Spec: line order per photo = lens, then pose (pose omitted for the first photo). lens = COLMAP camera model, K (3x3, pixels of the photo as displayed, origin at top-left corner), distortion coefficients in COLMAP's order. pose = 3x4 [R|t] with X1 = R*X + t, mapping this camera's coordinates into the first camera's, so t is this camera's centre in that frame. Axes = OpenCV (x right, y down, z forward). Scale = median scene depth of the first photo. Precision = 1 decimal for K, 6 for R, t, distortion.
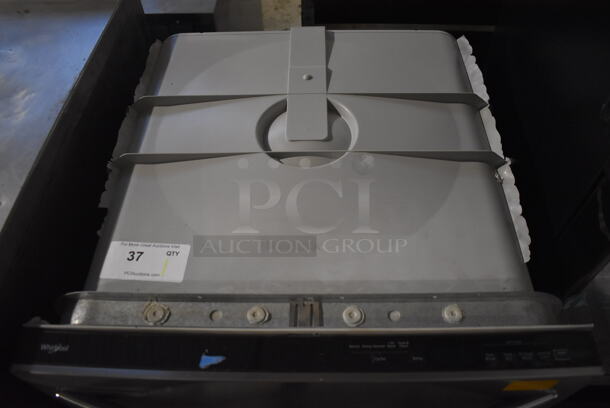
lens RADIAL K [[471.8, 0, 305.0], [0, 471.8, 204.0], [0, 0, 1]] dist [-0.097242, 0.007238]
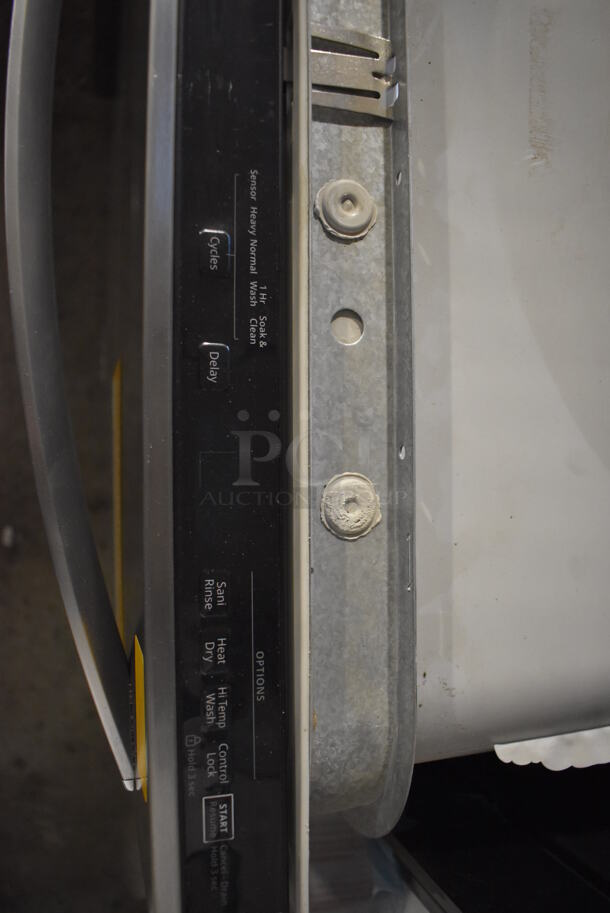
lens RADIAL K [[706.1, 0, 305.0], [0, 706.1, 456.5], [0, 0, 1]] dist [-0.097242, 0.007238]
pose [[0.006872, 0.999897, 0.012613, 0.275006], [-0.947036, 0.002458, 0.321118, 0.105304], [0.321054, -0.014152, 0.946955, 0.507607]]
